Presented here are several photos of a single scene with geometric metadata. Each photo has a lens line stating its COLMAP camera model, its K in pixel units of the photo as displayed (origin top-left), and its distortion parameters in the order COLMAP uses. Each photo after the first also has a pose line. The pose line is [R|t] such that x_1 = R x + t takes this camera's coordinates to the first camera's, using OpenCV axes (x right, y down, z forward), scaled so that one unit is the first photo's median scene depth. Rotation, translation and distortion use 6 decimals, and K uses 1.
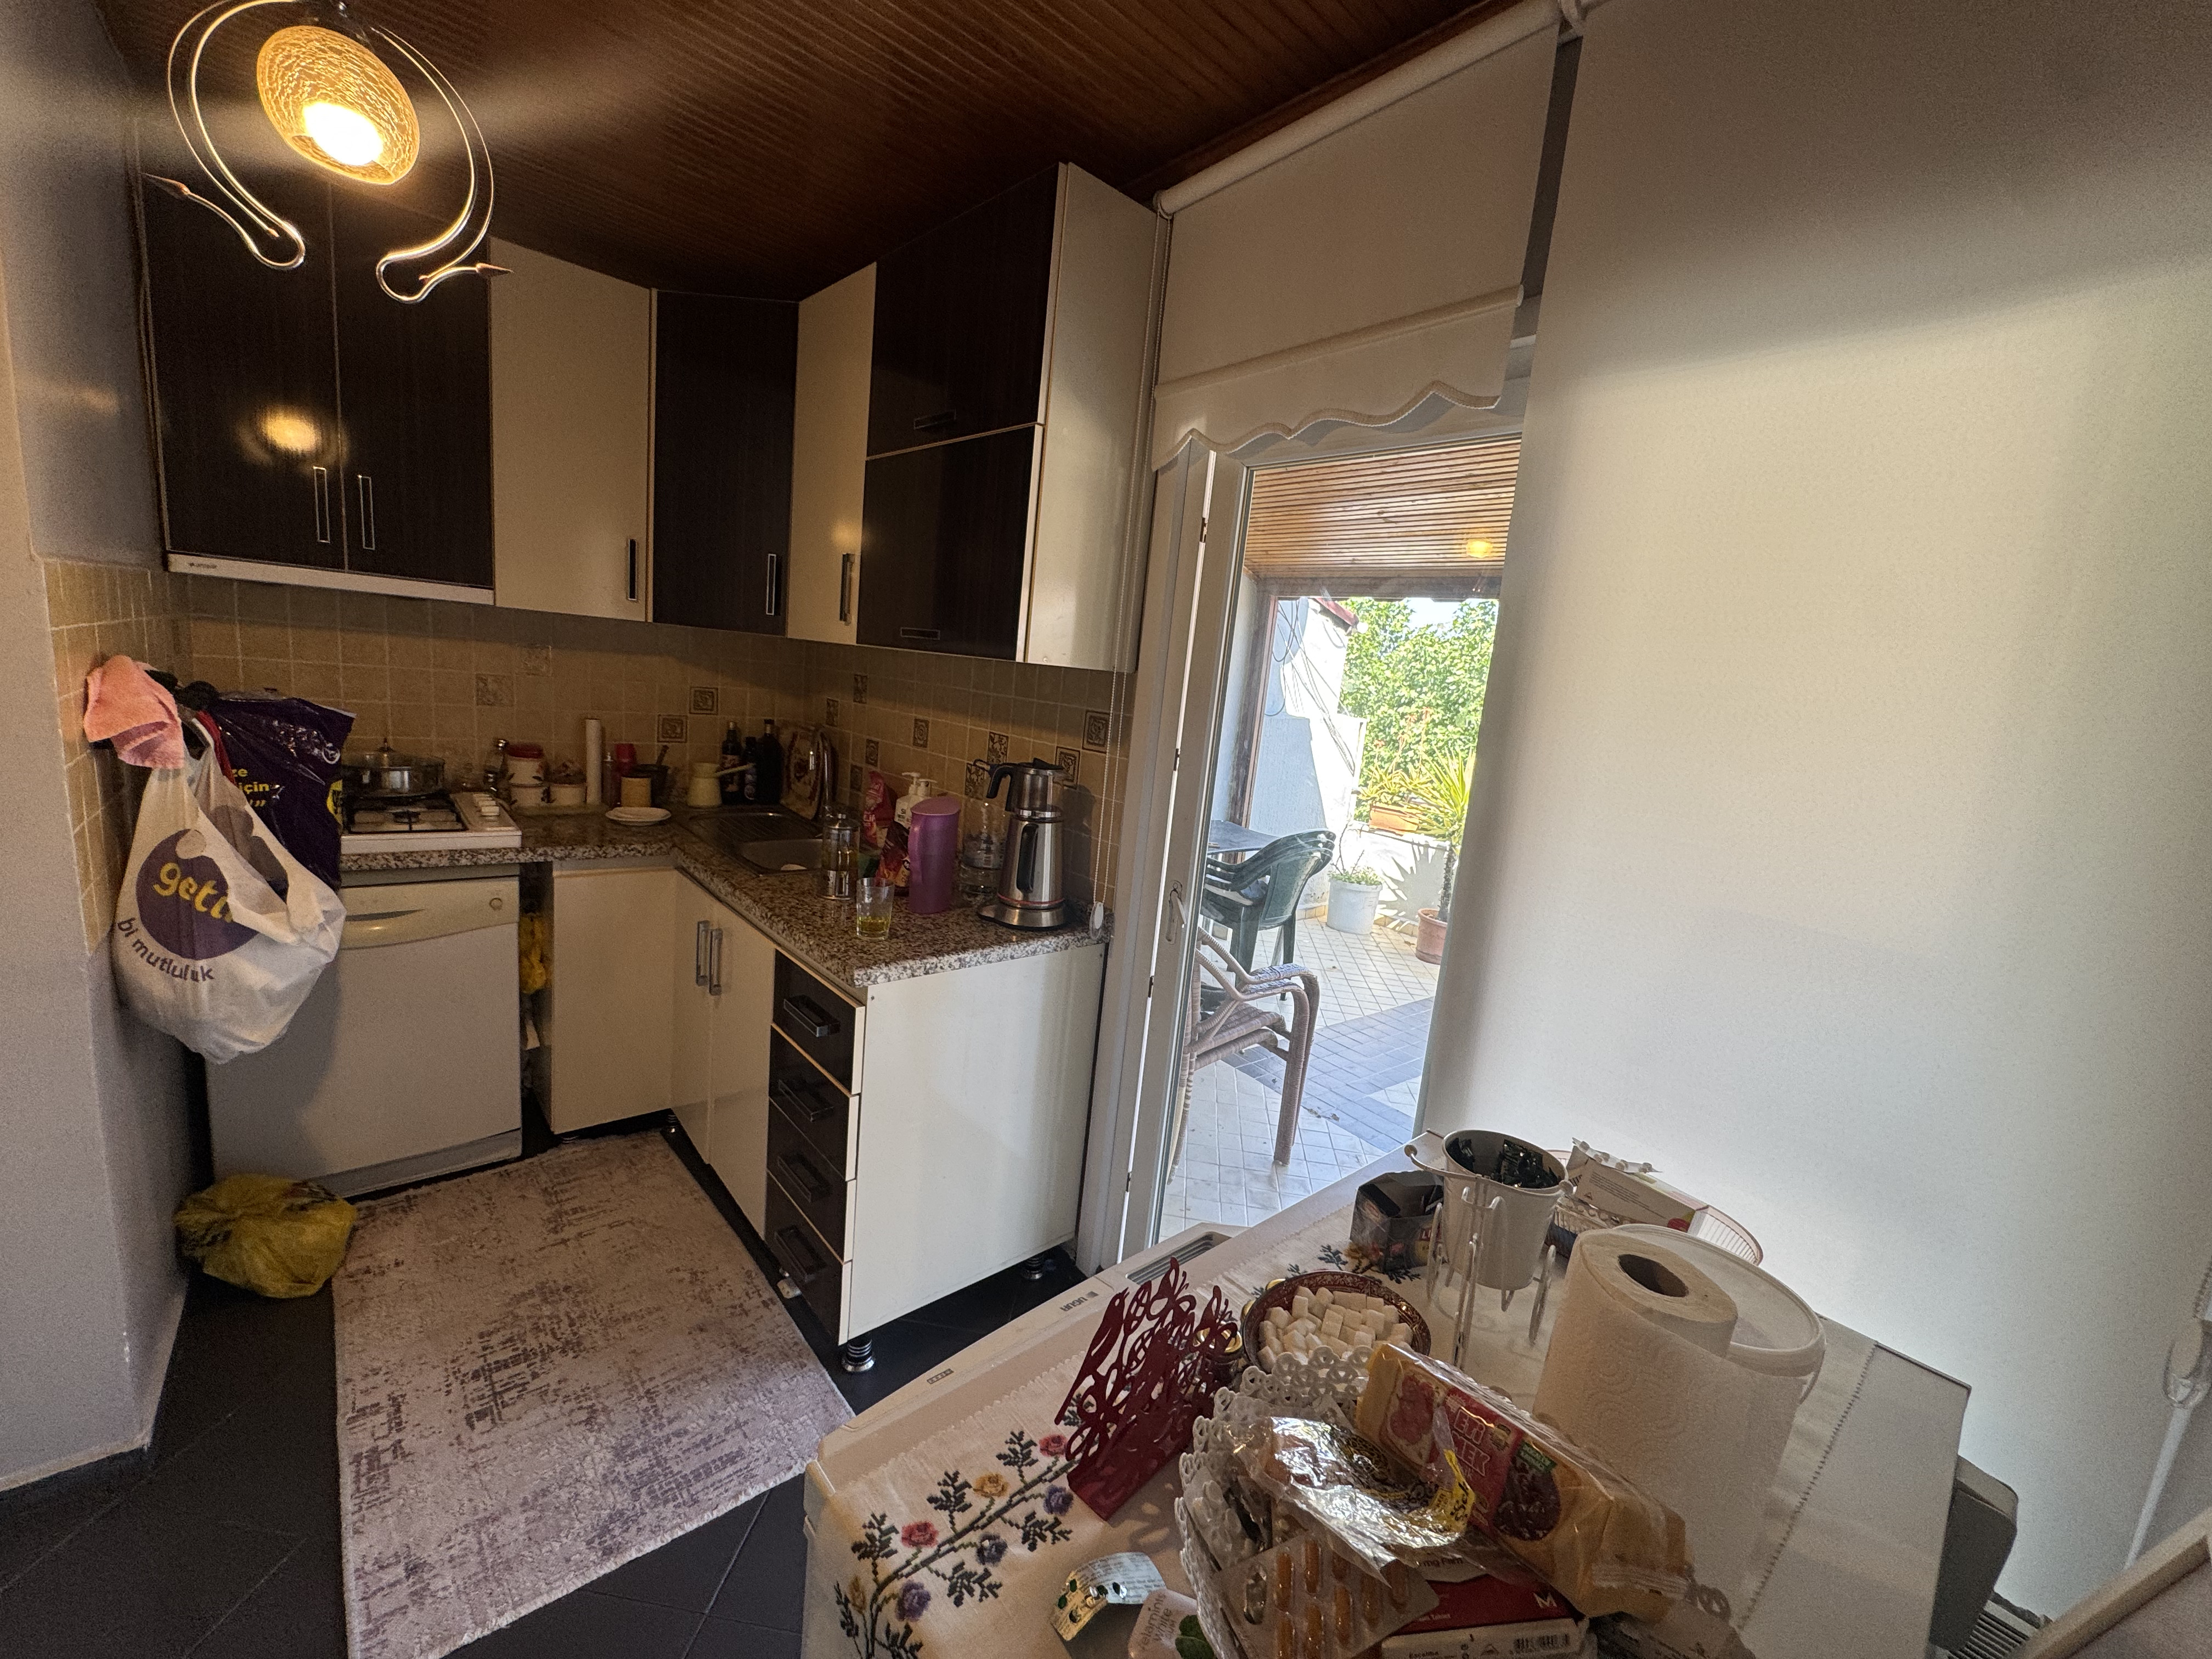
lens RADIAL K [[886.9, 0, 1106.5], [0, 886.9, 825.1], [0, 0, 1]] dist [-0.002613, 0.000364]
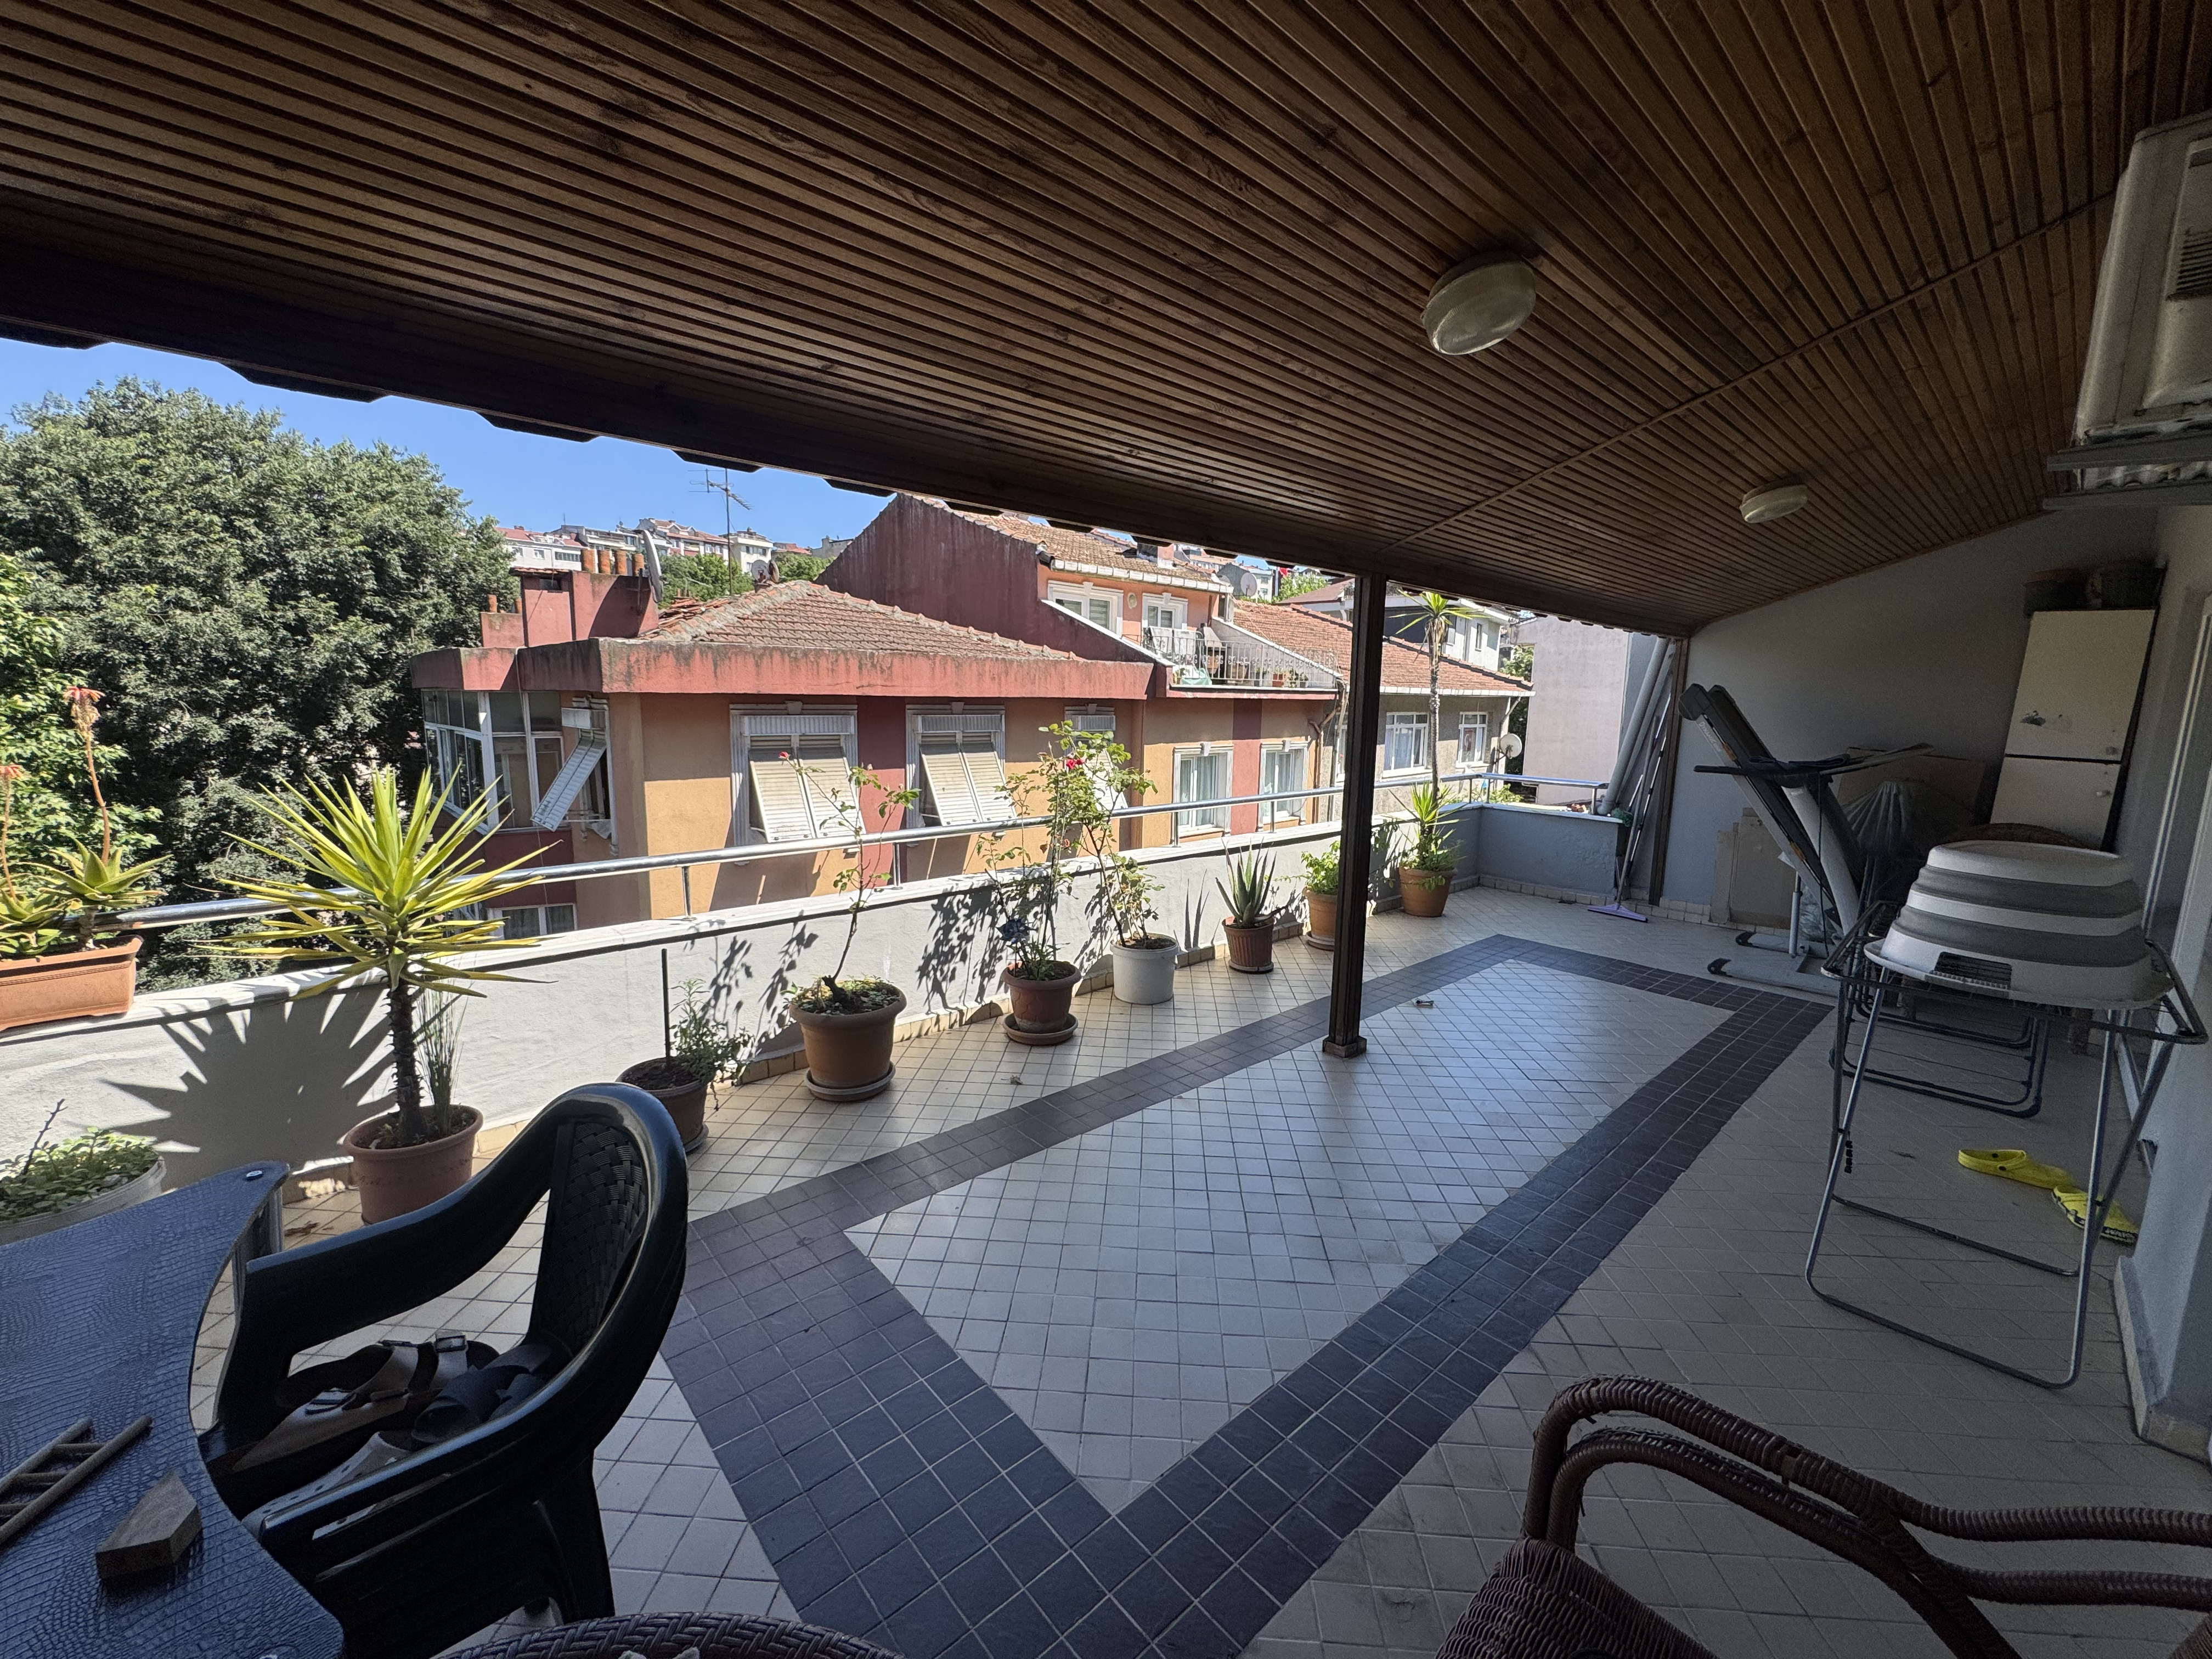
lens RADIAL K [[886.9, 0, 1106.5], [0, 886.9, 825.1], [0, 0, 1]] dist [-0.002613, 0.000364]
pose [[-0.002257, -0.247912, 0.968780, -0.003861], [0.149121, 0.957867, 0.245467, -0.255141], [-0.988816, 0.145020, 0.034807, 1.599938]]
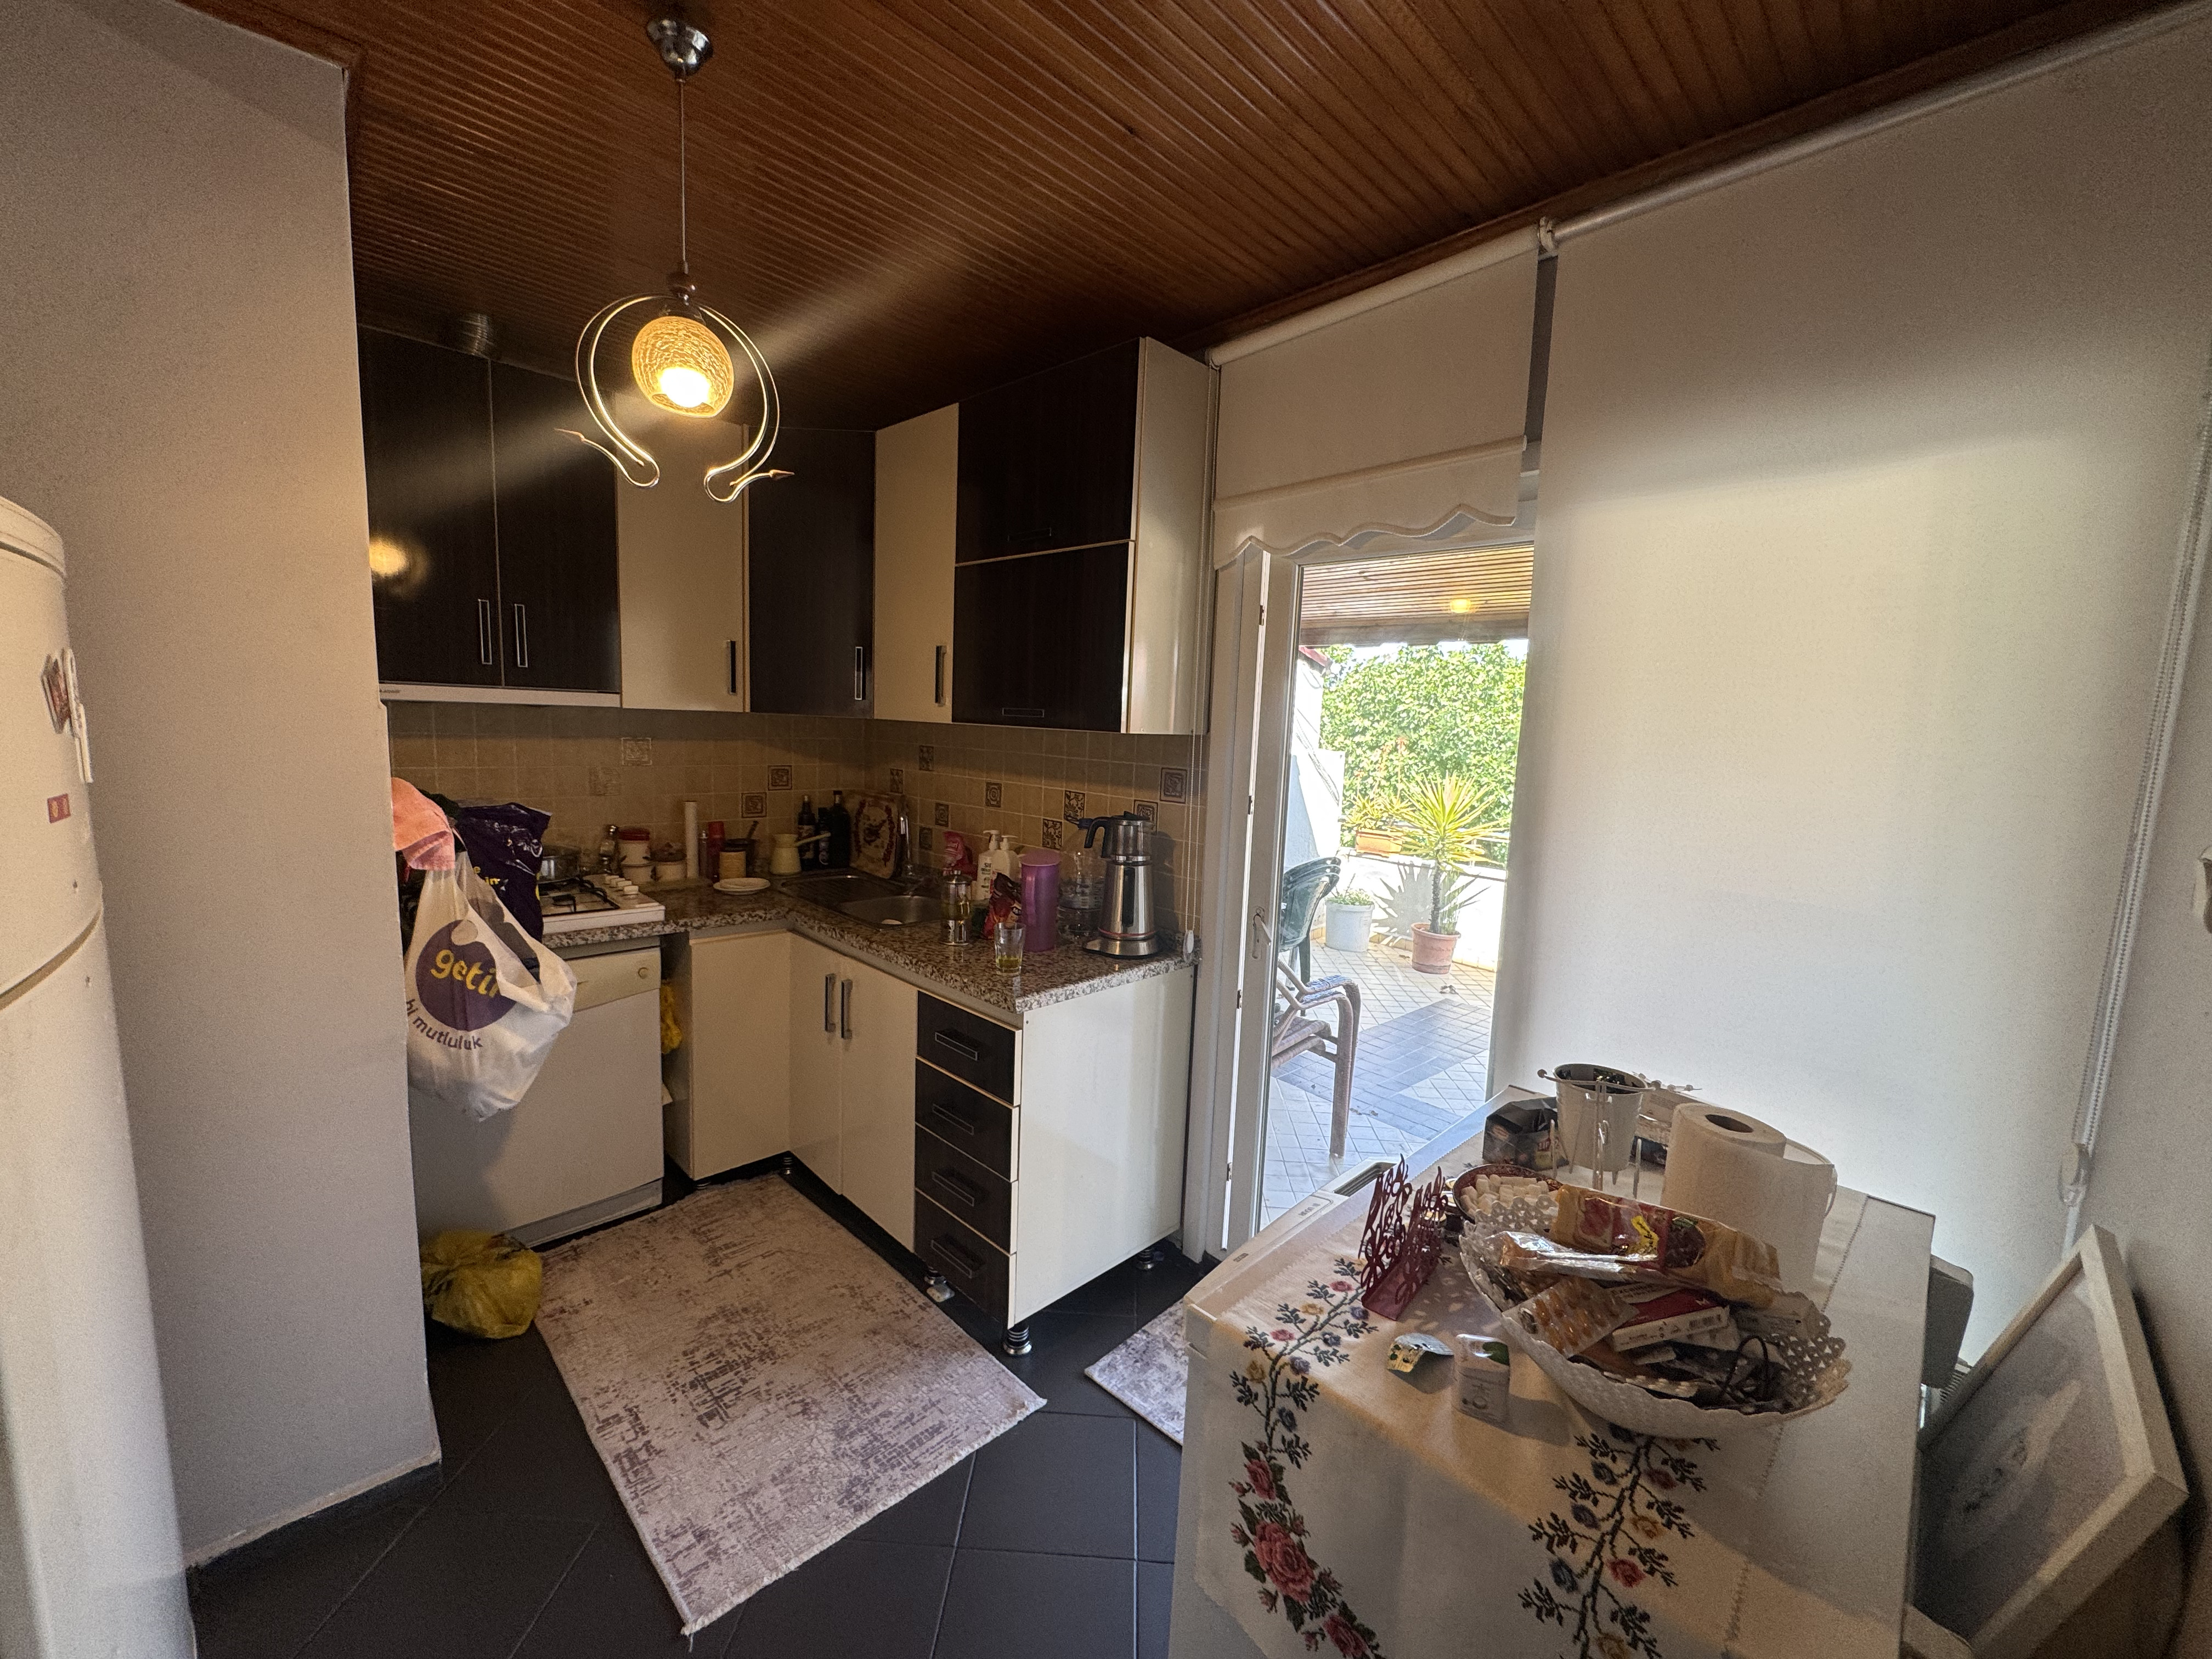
lens RADIAL K [[886.9, 0, 1106.5], [0, 886.9, 825.1], [0, 0, 1]] dist [-0.002613, 0.000364]
pose [[0.996331, -0.067217, 0.052973, -0.175122], [0.069666, 0.996517, -0.045823, -0.005423], [-0.049709, 0.049345, 0.997544, -0.175686]]
